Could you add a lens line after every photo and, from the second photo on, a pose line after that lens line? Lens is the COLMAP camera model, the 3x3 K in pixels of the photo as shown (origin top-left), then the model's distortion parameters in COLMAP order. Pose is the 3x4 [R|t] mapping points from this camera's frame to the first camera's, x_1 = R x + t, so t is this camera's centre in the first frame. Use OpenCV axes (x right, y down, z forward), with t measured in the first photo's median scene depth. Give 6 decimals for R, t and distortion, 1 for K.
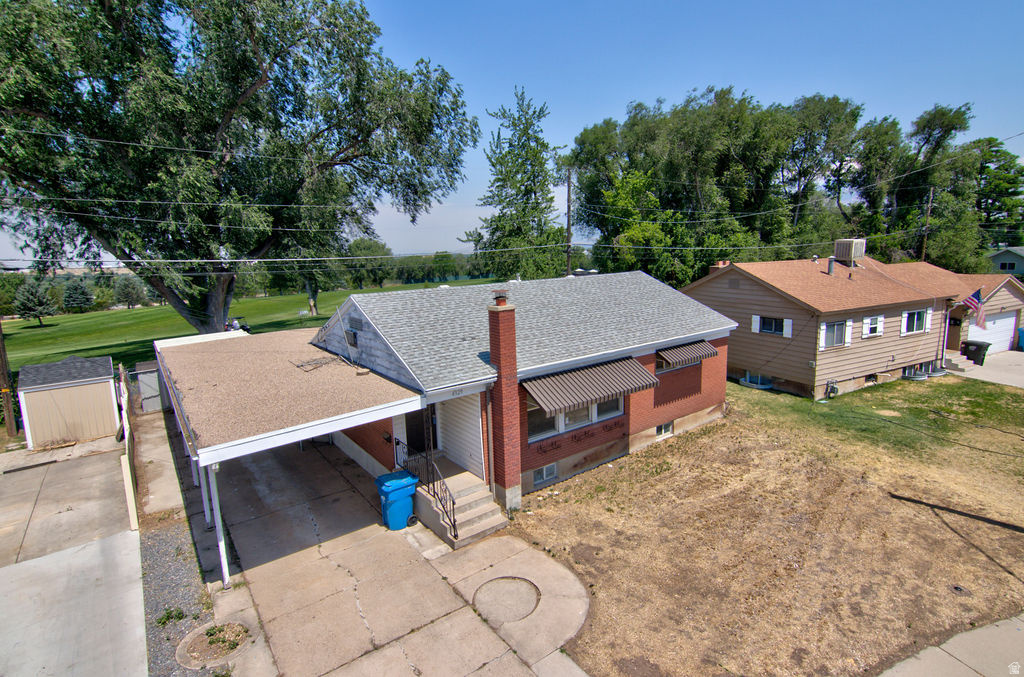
lens RADIAL K [[534.6, 0, 505.7], [0, 534.6, 336.1], [0, 0, 1]] dist [0.001910, -0.000217]
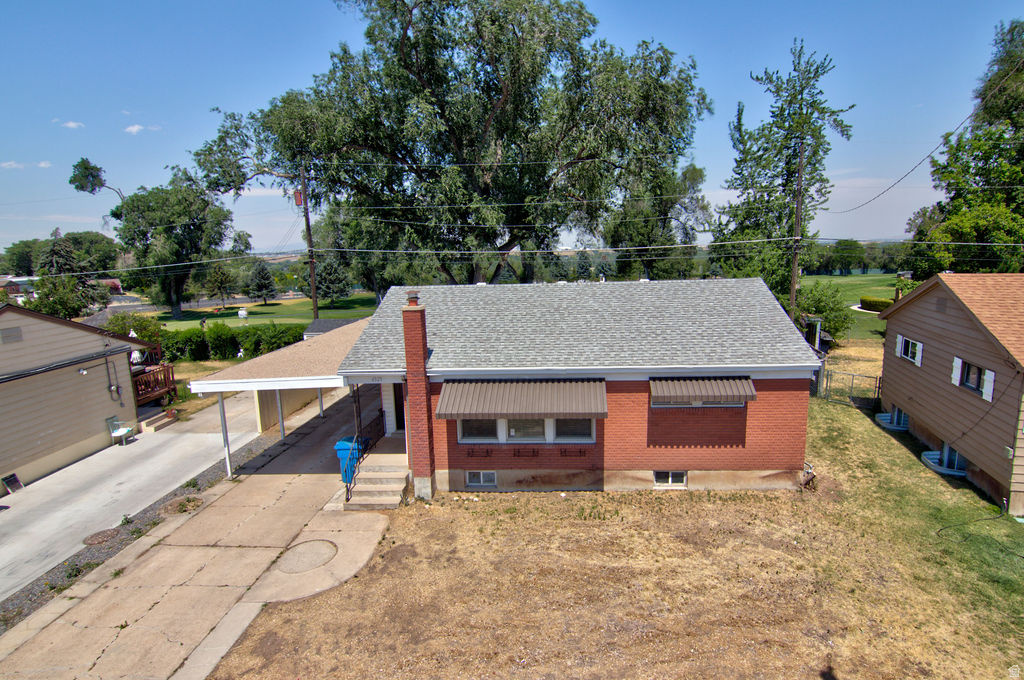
lens RADIAL K [[534.6, 0, 505.7], [0, 534.6, 337.6], [0, 0, 1]] dist [0.001910, -0.000217]
pose [[0.756323, 0.124050, -0.642330, 0.678605], [-0.105906, 0.992123, 0.066902, -0.069632], [0.645569, 0.017427, 0.763503, 0.255249]]
